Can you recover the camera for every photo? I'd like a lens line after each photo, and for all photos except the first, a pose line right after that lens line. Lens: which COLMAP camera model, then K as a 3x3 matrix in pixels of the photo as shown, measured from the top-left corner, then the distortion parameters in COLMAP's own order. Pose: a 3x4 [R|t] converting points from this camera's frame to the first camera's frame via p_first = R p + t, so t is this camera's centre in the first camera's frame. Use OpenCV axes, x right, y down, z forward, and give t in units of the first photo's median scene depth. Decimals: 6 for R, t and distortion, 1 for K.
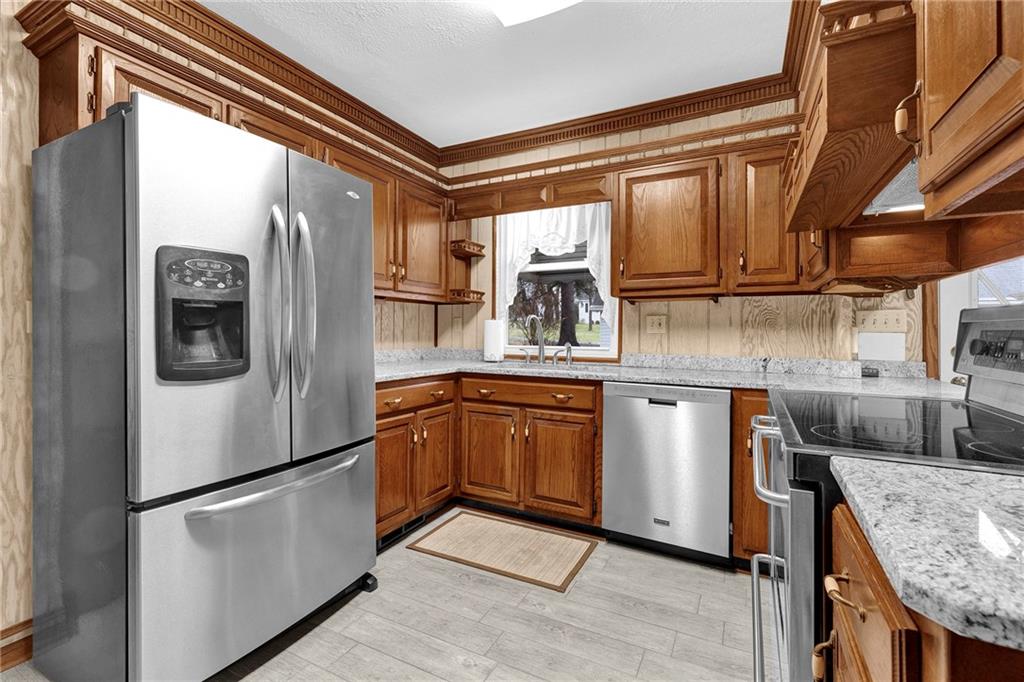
lens RADIAL K [[463.2, 0, 508.5], [0, 463.2, 329.9], [0, 0, 1]] dist [0.009779, 0.000579]
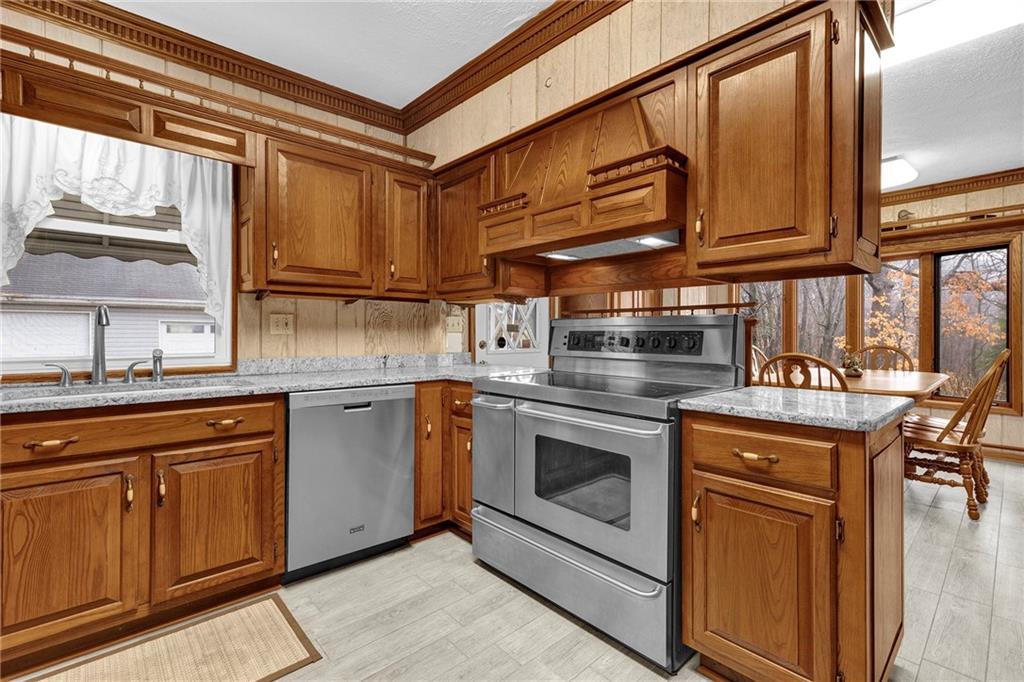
lens RADIAL K [[463.2, 0, 509.7], [0, 463.2, 337.9], [0, 0, 1]] dist [0.009779, 0.000579]
pose [[0.344670, -0.013584, 0.938626, -0.402836], [-0.001451, 0.999886, 0.015003, 0.000483], [-0.938723, -0.006533, 0.344611, 0.328719]]
